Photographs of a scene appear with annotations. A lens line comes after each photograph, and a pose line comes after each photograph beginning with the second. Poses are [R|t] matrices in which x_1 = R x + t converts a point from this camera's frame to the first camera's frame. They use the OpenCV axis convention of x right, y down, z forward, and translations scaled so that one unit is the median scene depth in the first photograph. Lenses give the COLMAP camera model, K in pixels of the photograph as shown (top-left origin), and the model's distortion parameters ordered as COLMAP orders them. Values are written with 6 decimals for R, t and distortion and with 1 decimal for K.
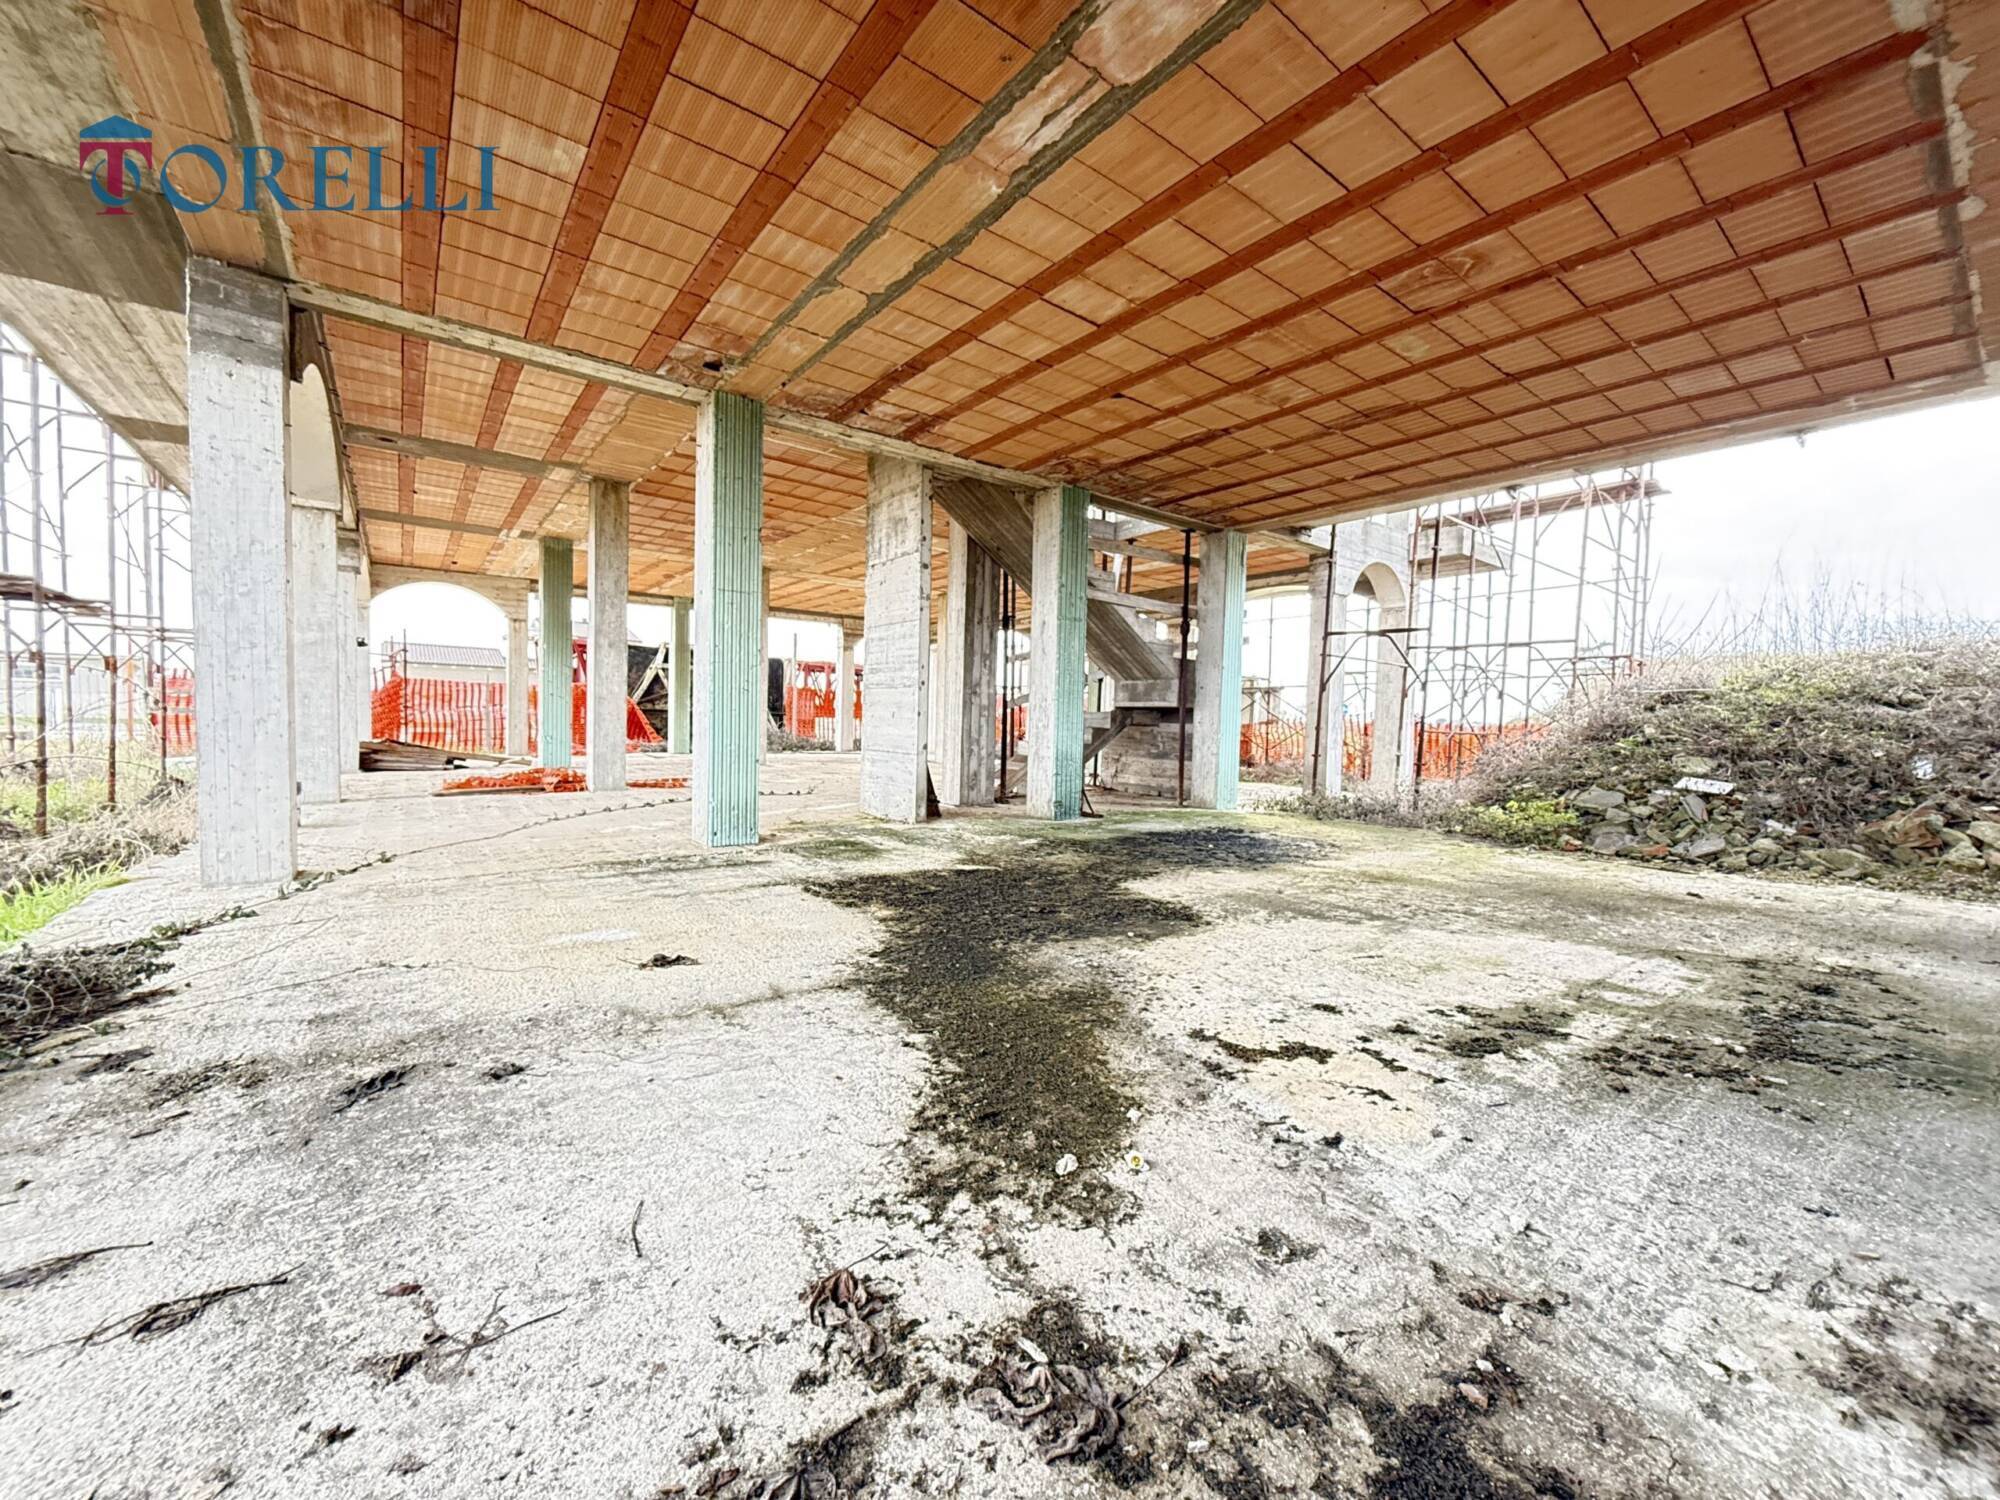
lens RADIAL K [[791.3, 0, 1008.9], [0, 791.3, 751.8], [0, 0, 1]] dist [-0.001751, -0.000367]
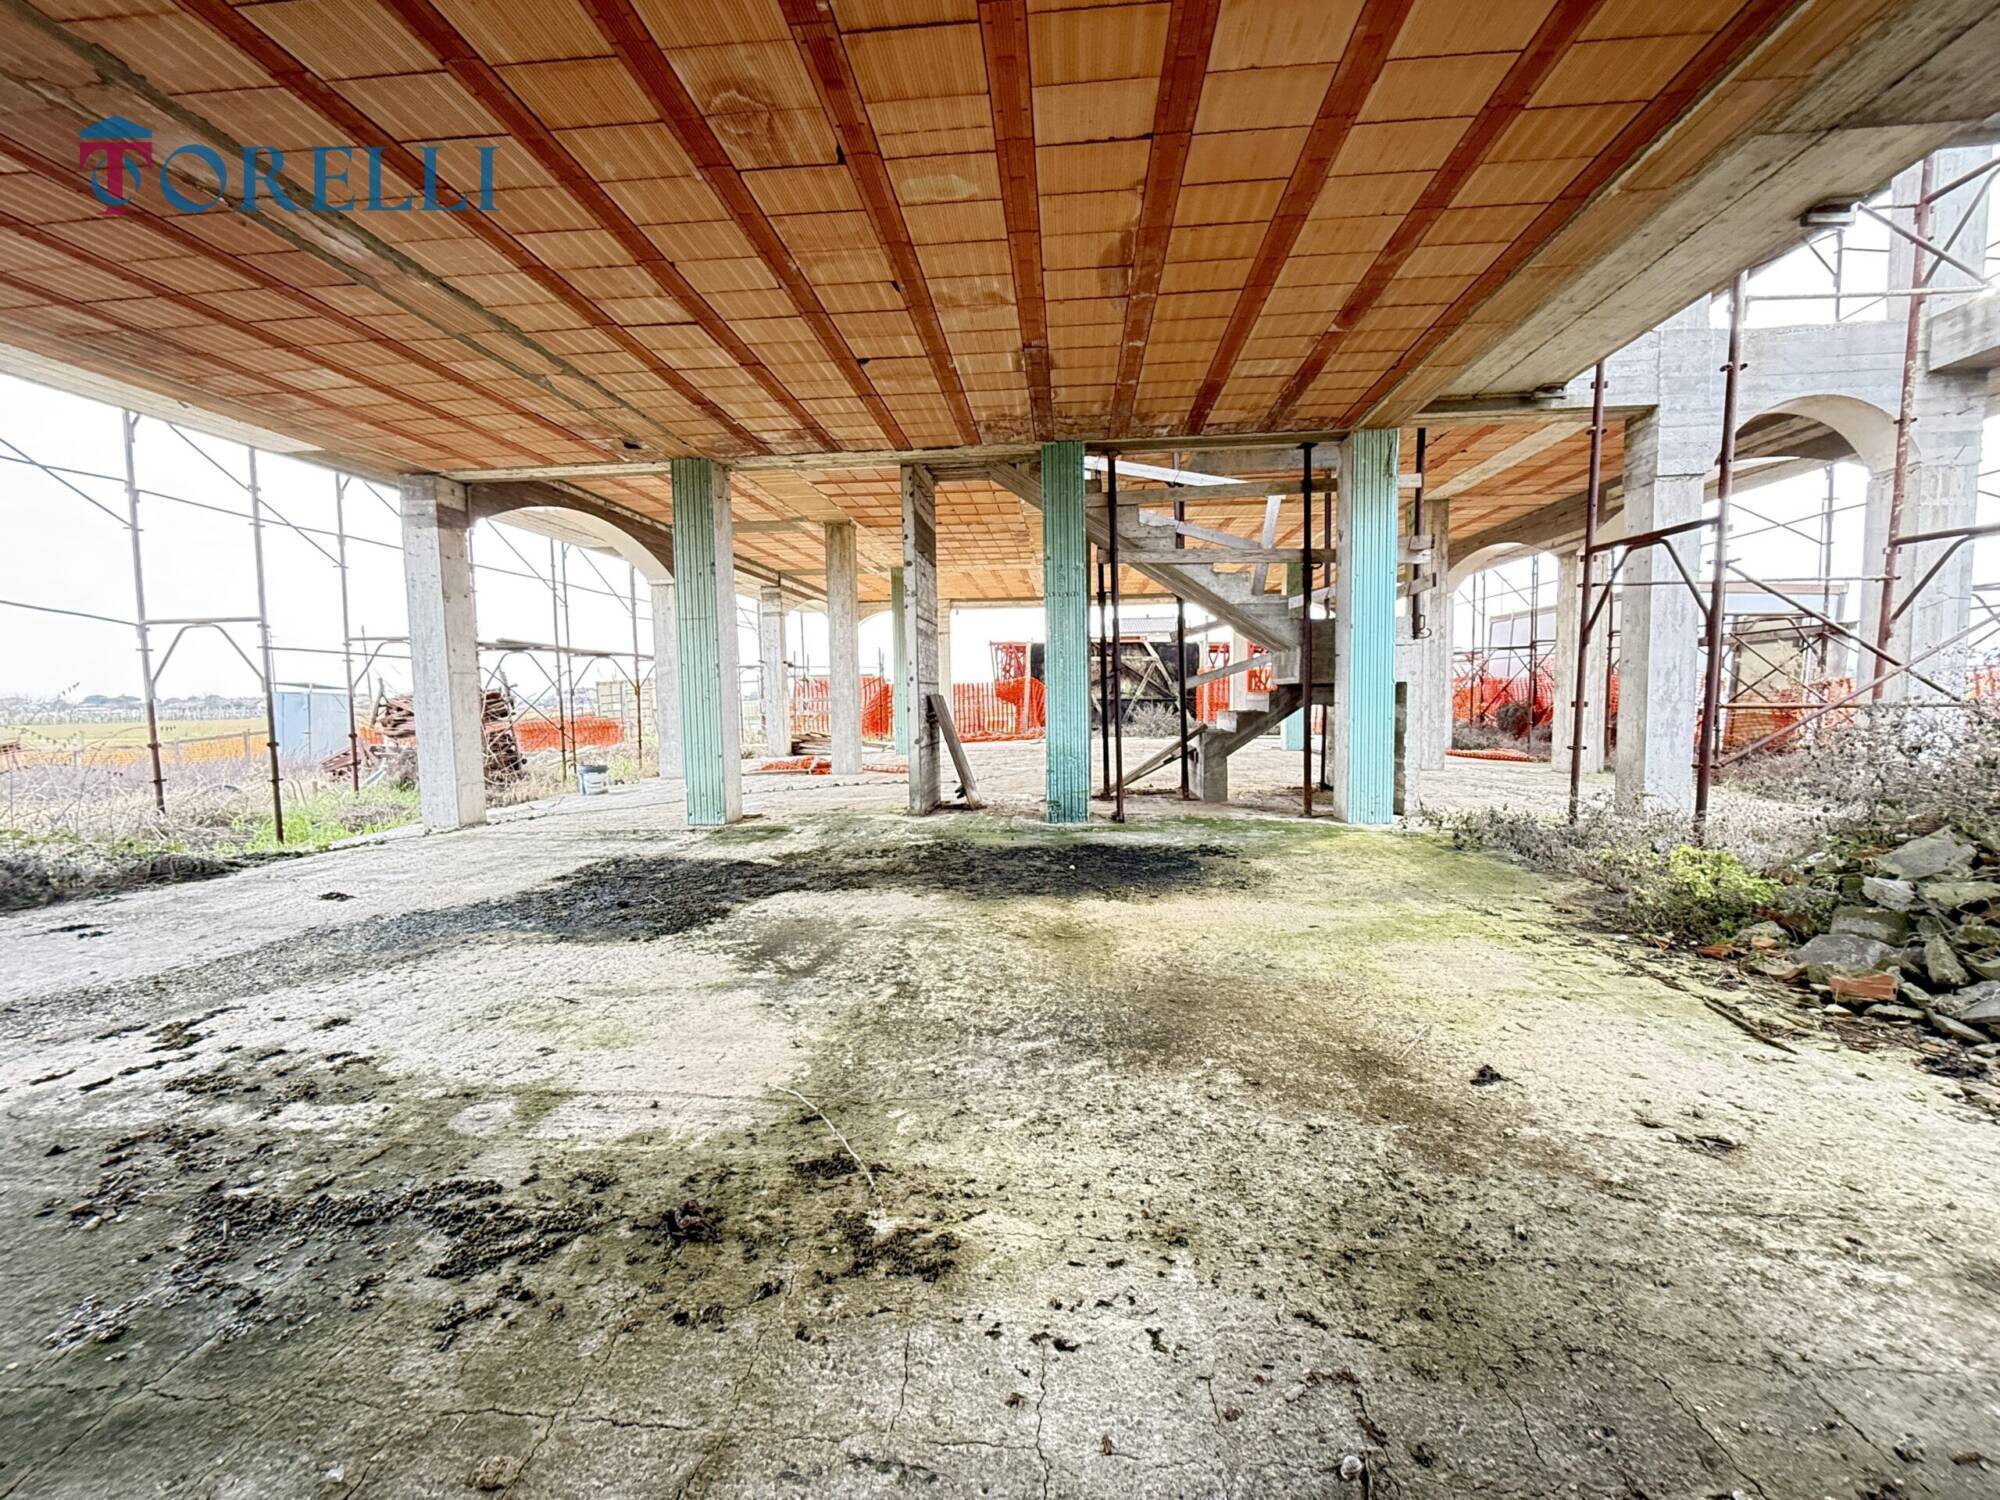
lens RADIAL K [[791.3, 0, 1007.4], [0, 791.3, 753.4], [0, 0, 1]] dist [-0.001751, -0.000367]
pose [[0.739748, 0.009015, -0.672824, 1.026561], [0.011022, 0.999614, 0.025512, -0.023402], [0.672794, -0.026288, 0.739363, 0.499567]]
